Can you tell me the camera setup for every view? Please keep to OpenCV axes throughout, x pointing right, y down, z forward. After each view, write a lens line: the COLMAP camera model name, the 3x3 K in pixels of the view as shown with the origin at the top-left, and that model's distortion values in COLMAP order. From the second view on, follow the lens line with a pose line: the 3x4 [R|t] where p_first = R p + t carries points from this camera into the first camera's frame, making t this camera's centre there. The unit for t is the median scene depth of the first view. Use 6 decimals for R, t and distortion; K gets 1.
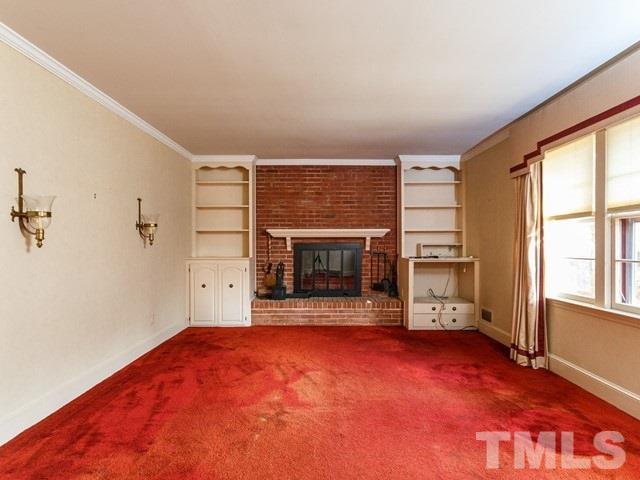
lens RADIAL K [[380.1, 0, 323.4], [0, 380.1, 242.1], [0, 0, 1]] dist [0.002012, 0.015807]
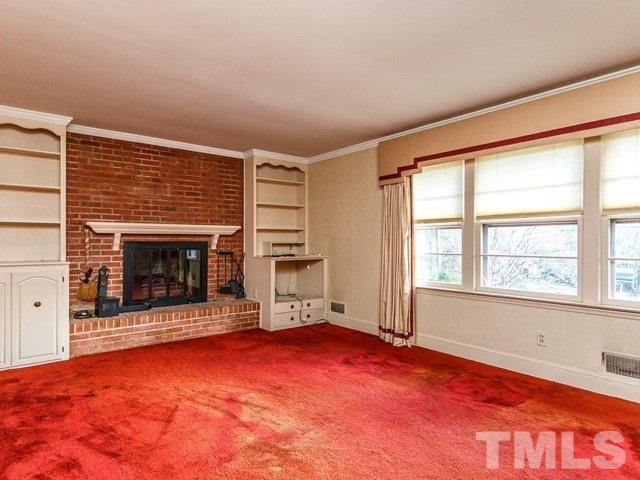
lens RADIAL K [[380.1, 0, 323.4], [0, 380.1, 242.1], [0, 0, 1]] dist [0.002012, 0.015807]
pose [[0.786176, 0.001522, 0.618000, -0.240411], [-0.004825, 0.999982, 0.003676, -0.000082], [-0.617983, -0.005872, 0.786169, 0.141490]]
